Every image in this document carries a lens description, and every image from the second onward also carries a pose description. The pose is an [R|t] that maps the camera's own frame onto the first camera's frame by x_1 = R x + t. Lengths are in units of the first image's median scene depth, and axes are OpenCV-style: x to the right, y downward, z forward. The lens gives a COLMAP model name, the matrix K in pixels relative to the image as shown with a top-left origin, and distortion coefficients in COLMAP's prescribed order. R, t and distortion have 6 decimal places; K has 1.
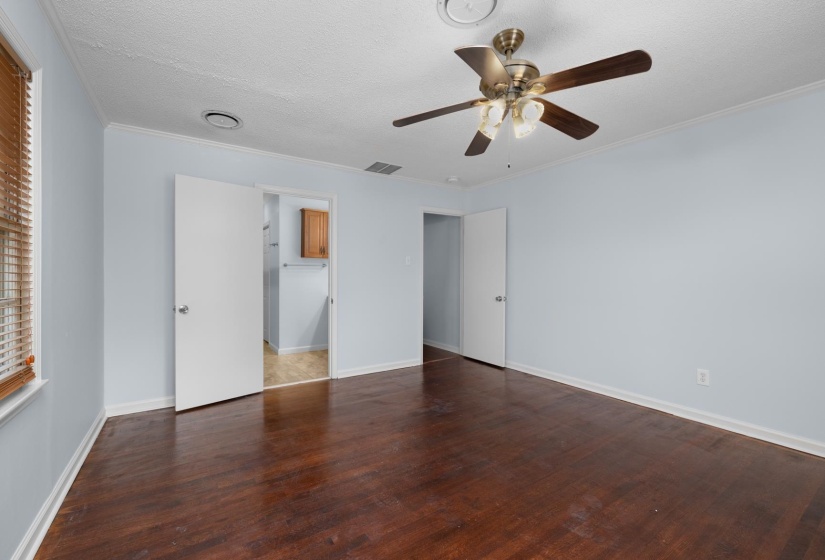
lens RADIAL K [[348.0, 0, 409.1], [0, 348.0, 275.5], [0, 0, 1]] dist [-0.000320, 0.000071]
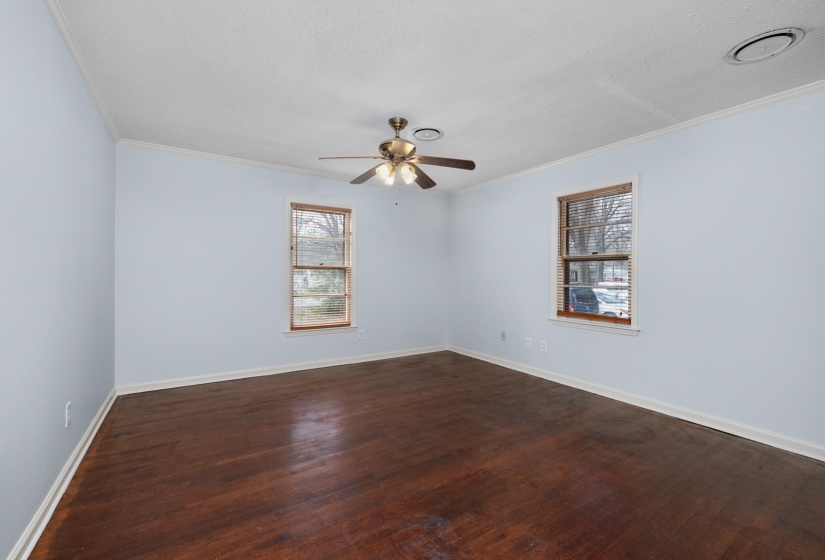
lens RADIAL K [[359.9, 0, 410.5], [0, 359.9, 275.6], [0, 0, 1]] dist [0.002924, 0.000429]
pose [[-0.999964, -0.005512, 0.006518, 0.102798], [-0.005496, 0.999982, 0.002434, -0.000920], [-0.006531, 0.002398, -0.999976, 1.283304]]
